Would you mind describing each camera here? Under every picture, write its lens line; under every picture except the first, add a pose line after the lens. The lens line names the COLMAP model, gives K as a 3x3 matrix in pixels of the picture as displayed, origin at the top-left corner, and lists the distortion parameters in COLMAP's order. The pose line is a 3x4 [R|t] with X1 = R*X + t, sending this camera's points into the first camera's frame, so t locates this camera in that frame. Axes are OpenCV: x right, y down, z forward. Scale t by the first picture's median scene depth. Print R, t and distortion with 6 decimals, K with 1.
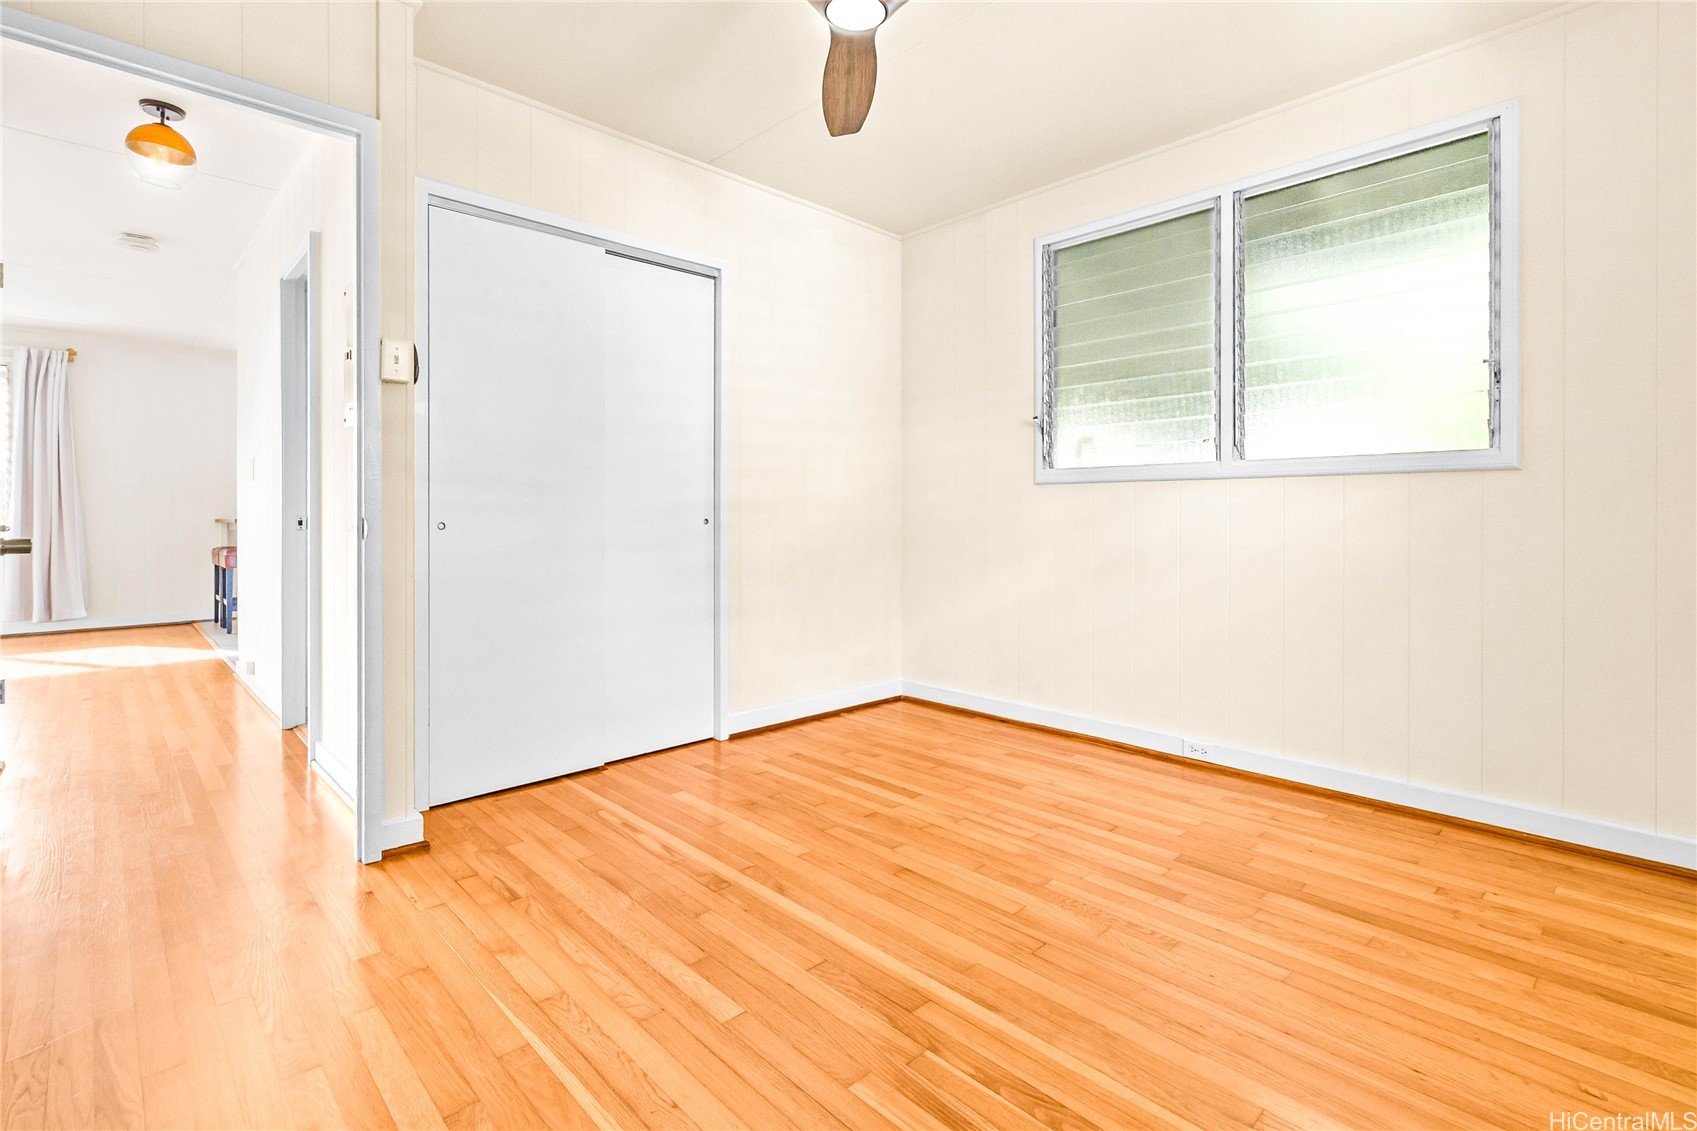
lens RADIAL K [[796.2, 0, 833.6], [0, 796.2, 532.9], [0, 0, 1]] dist [0.001621, 0.000255]
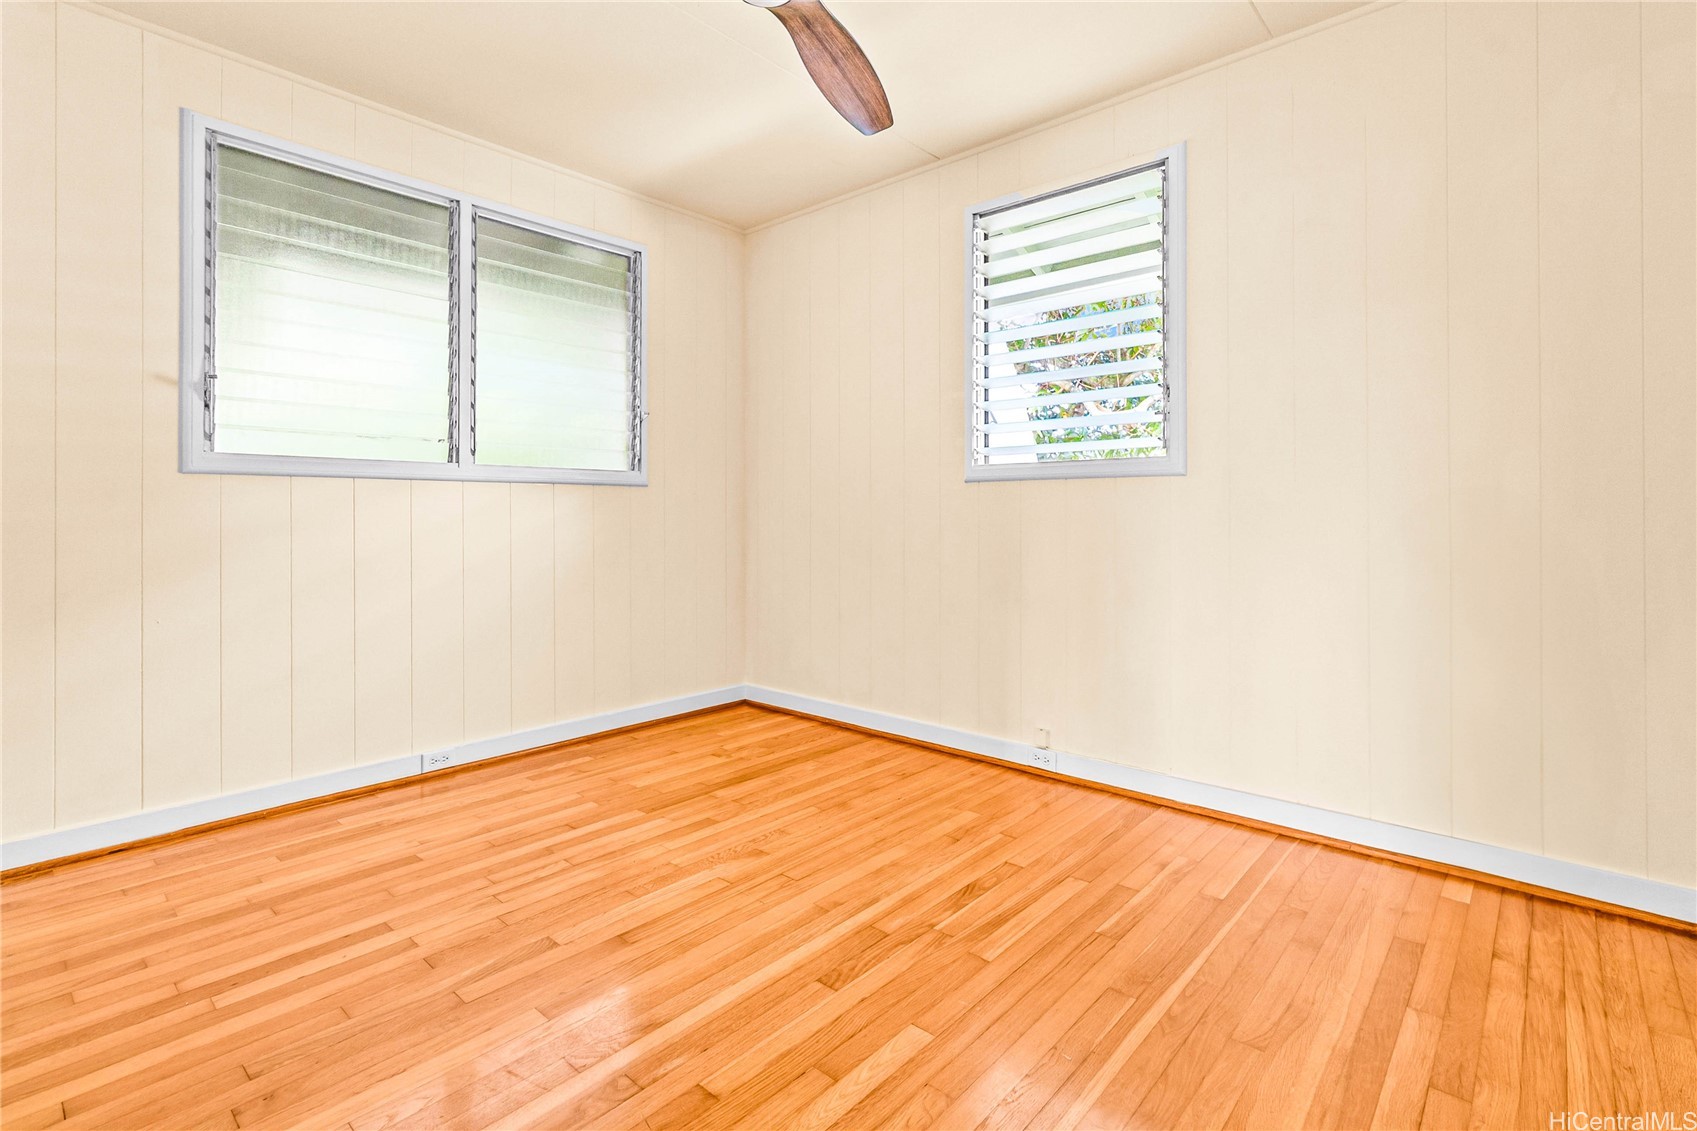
lens RADIAL K [[779.2, 0, 852.3], [0, 779.2, 529.0], [0, 0, 1]] dist [0.000925, 0.000212]
pose [[-0.090567, -0.017629, 0.995734, -0.694546], [0.023982, 0.999515, 0.019877, -0.019102], [-0.995602, 0.025680, -0.090100, 0.758514]]
